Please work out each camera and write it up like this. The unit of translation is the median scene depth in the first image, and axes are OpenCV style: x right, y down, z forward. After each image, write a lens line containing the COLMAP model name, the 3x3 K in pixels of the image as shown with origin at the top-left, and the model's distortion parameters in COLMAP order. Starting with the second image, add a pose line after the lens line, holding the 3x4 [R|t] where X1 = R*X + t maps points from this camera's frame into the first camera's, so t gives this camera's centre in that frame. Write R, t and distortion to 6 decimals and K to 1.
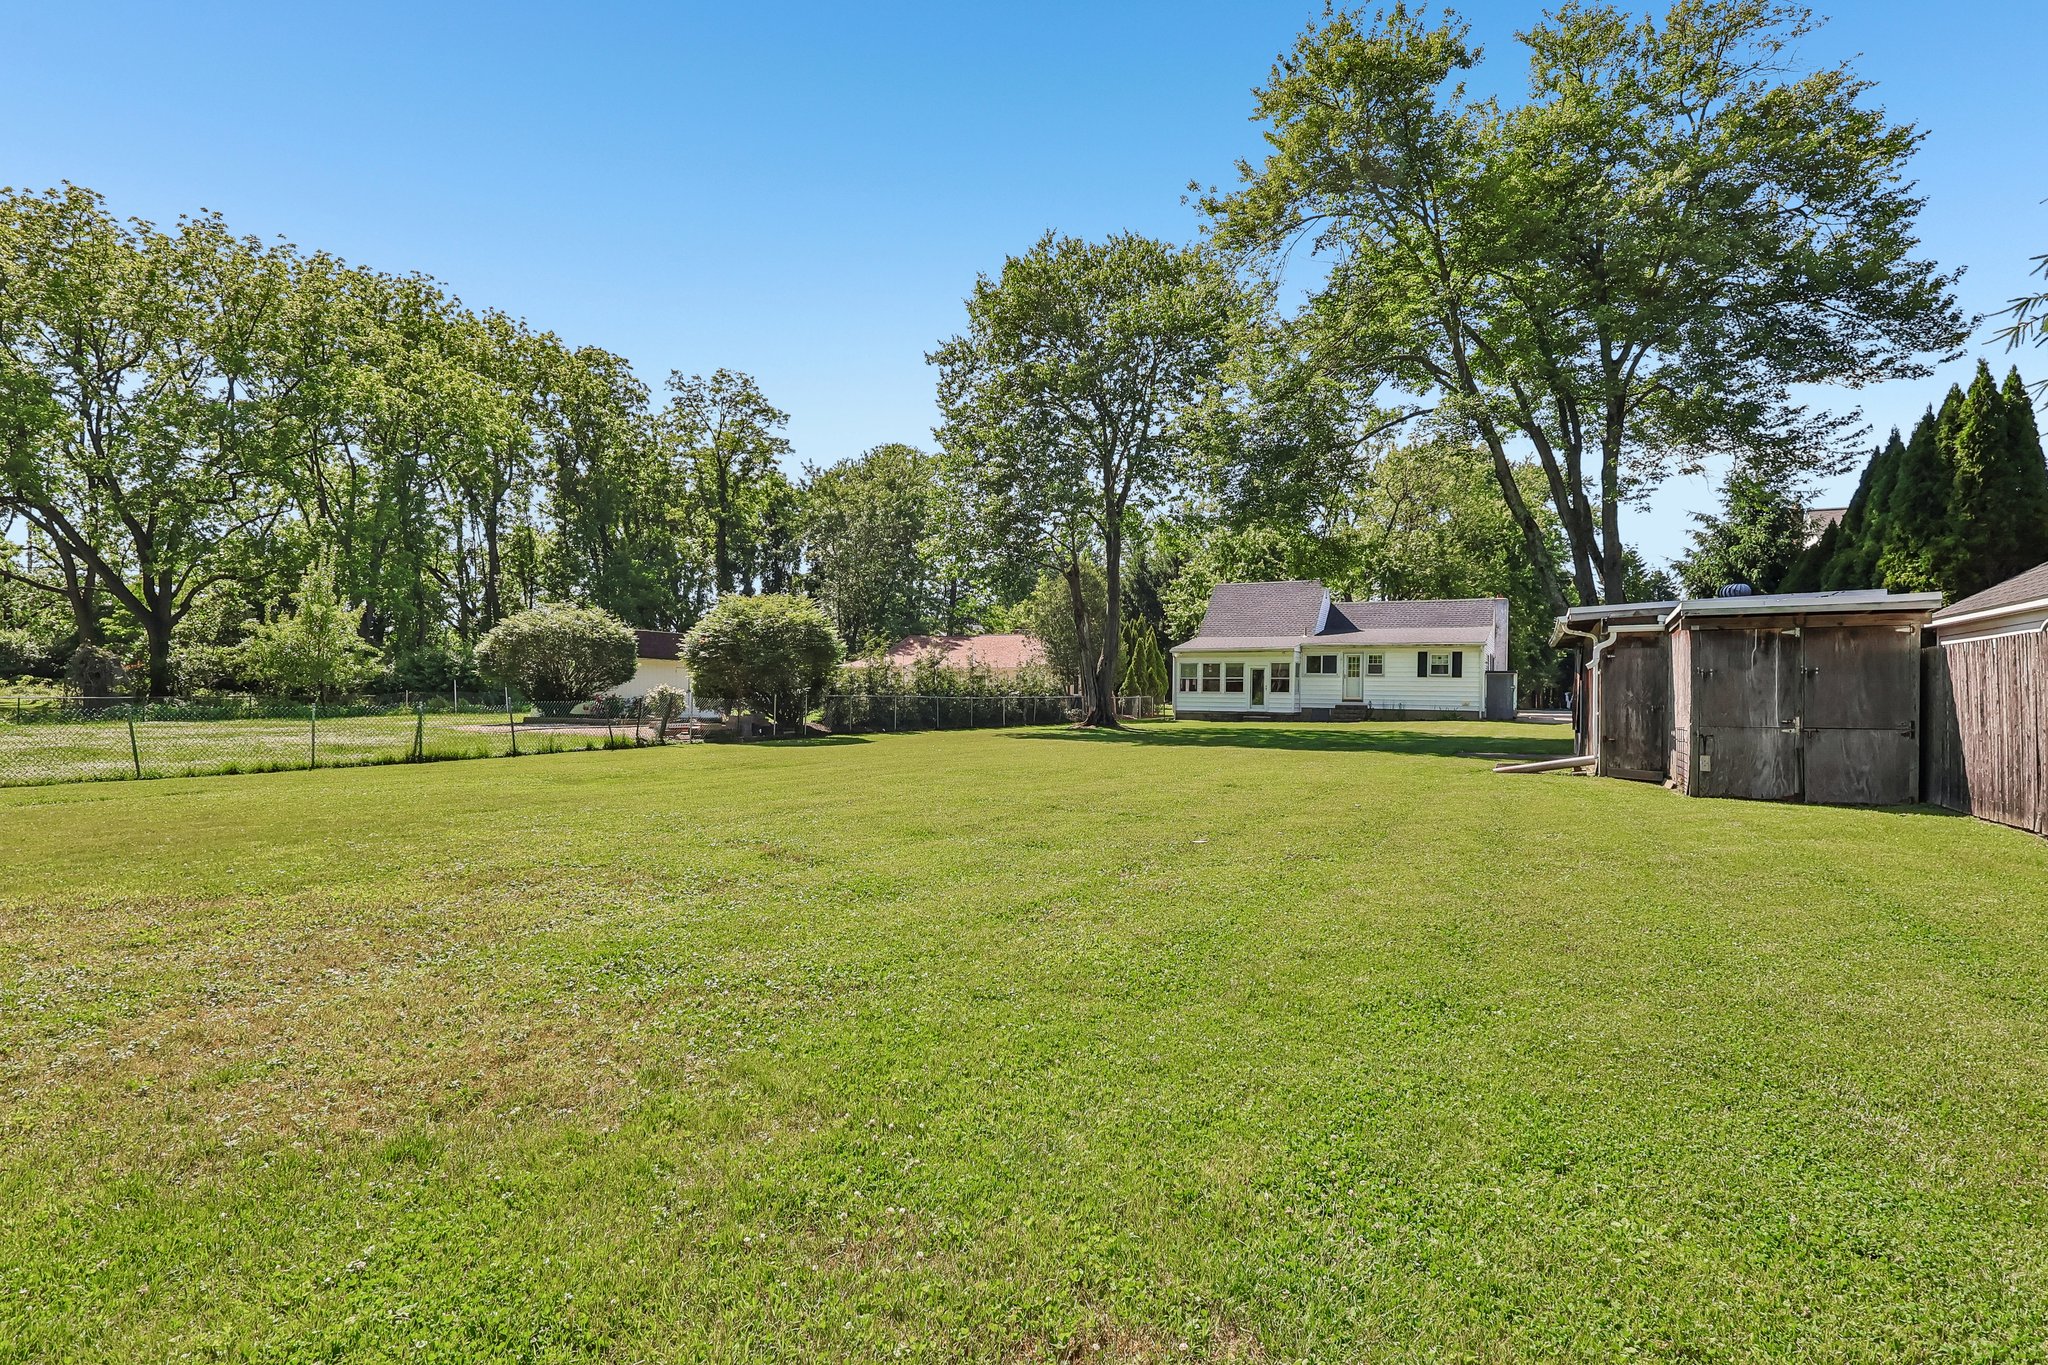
lens RADIAL K [[981.3, 0, 1024.0], [0, 981.3, 682.5], [0, 0, 1]] dist [0.000067, -0.000026]
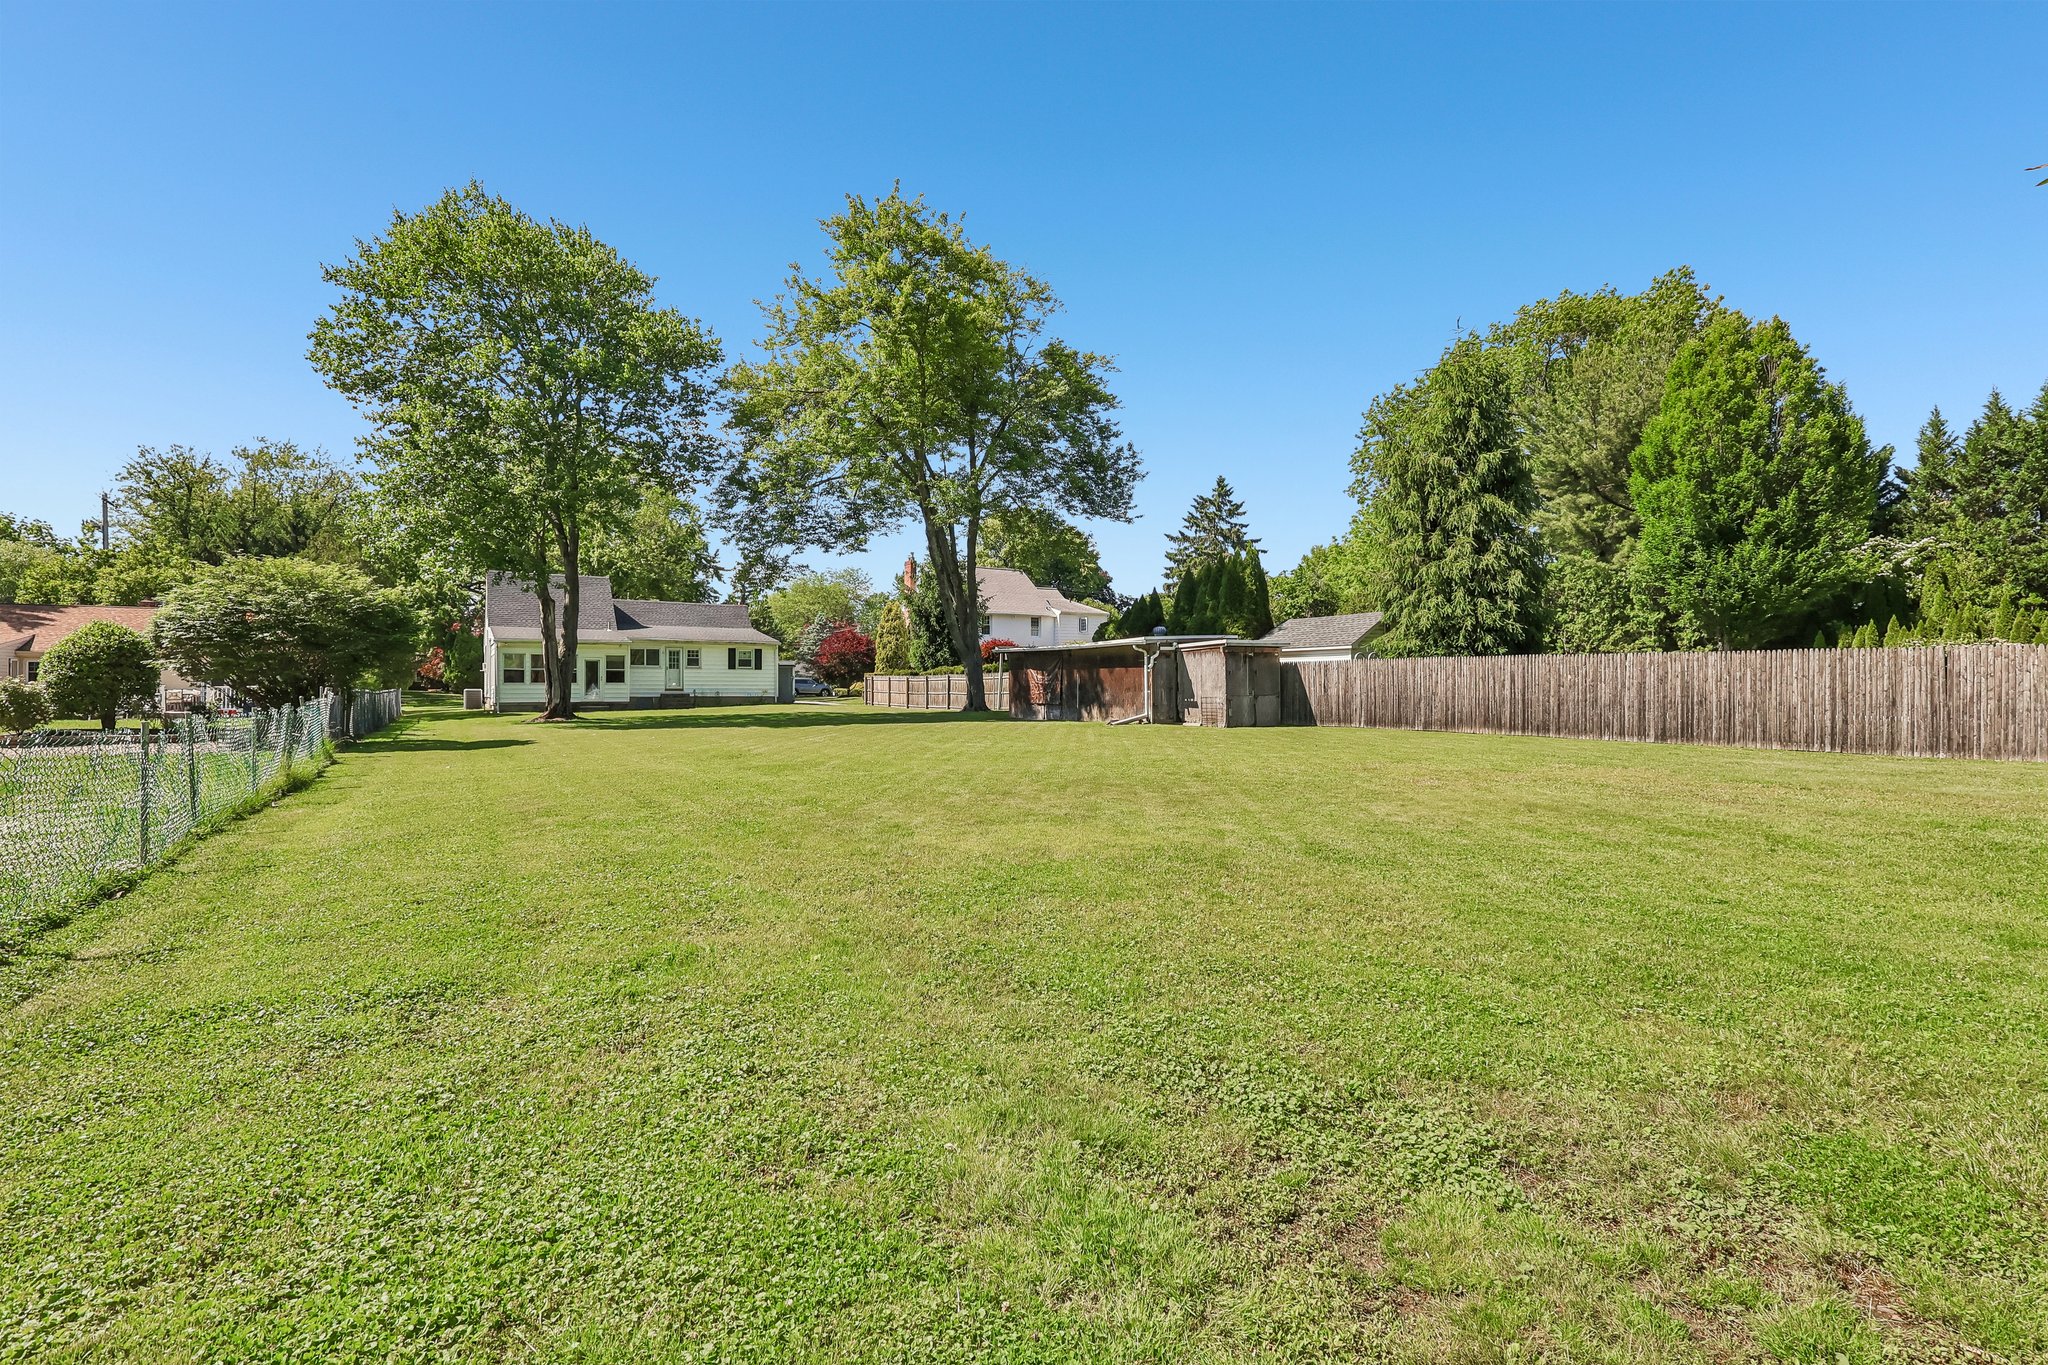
lens RADIAL K [[981.3, 0, 1024.0], [0, 981.3, 682.5], [0, 0, 1]] dist [0.000067, -0.000026]
pose [[0.510589, -0.007829, 0.859789, -0.442485], [-0.001658, 0.999948, 0.010090, -0.001990], [-0.859823, -0.006577, 0.510550, 0.081366]]
